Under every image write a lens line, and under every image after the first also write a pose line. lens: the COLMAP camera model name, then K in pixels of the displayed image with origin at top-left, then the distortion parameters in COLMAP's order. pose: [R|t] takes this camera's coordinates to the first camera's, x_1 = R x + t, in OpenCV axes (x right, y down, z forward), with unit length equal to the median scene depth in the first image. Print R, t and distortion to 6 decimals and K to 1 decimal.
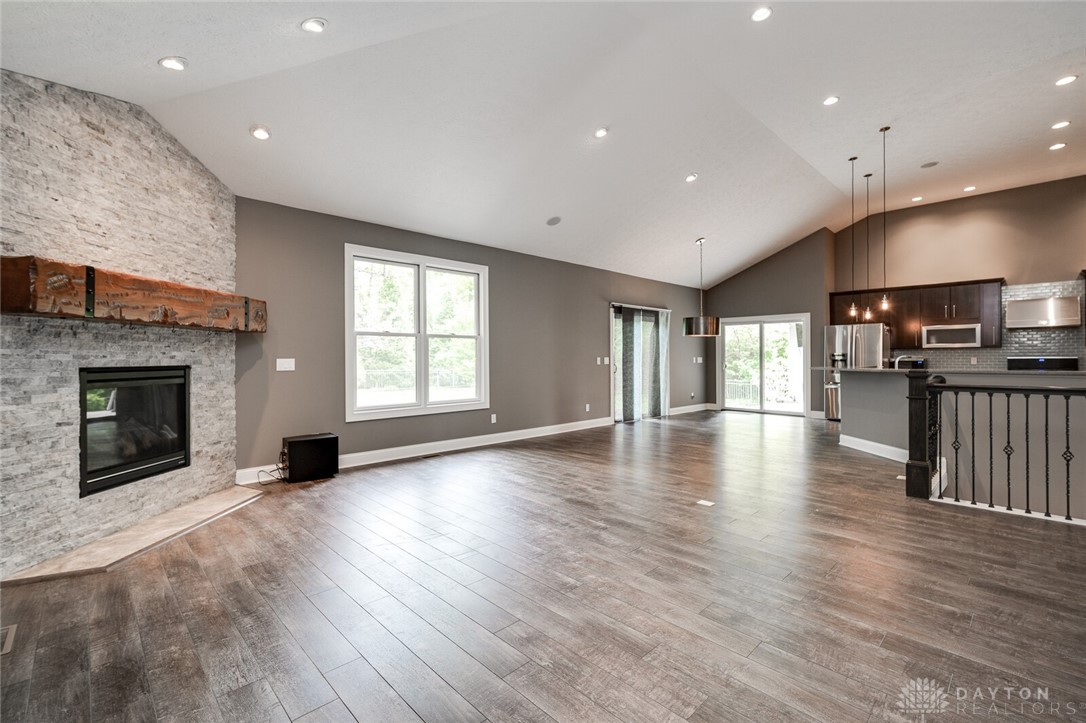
lens RADIAL K [[469.6, 0, 538.2], [0, 469.6, 357.5], [0, 0, 1]] dist [0.003586, -0.000583]
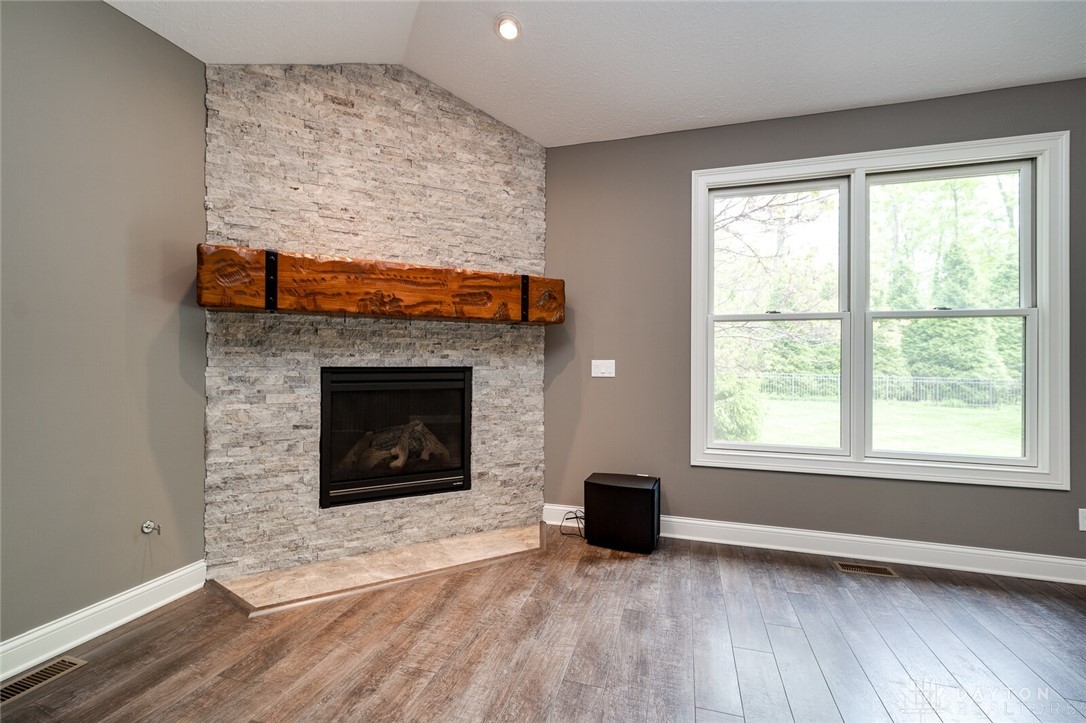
lens RADIAL K [[469.6, 0, 546.2], [0, 469.6, 359.3], [0, 0, 1]] dist [0.003586, -0.000583]
pose [[0.497634, 0.005720, -0.867368, 0.037651], [-0.006843, 0.999973, 0.002669, 0.000813], [0.867360, 0.004607, 0.497660, 0.810237]]
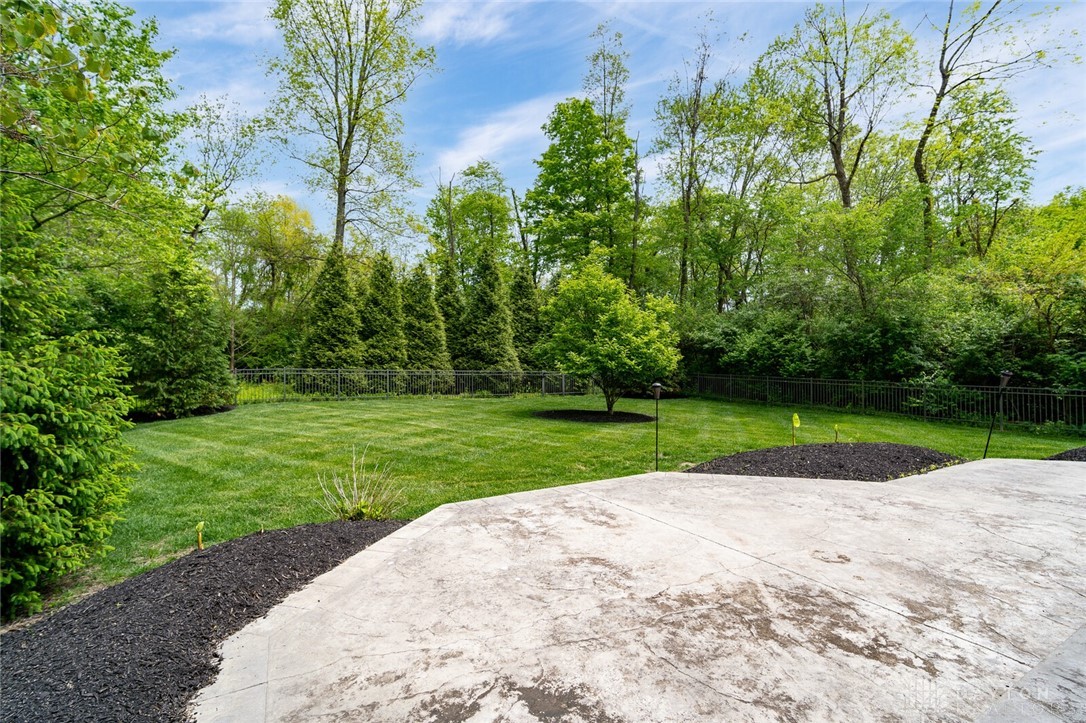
lens RADIAL K [[469.6, 0, 542.7], [0, 469.6, 362.8], [0, 0, 1]] dist [0.003586, -0.000583]
pose [[0.970551, 0.000408, -0.240896, -0.244109], [-0.001481, 0.999990, -0.004274, 0.145349], [0.240892, 0.004505, 0.970542, 2.286686]]
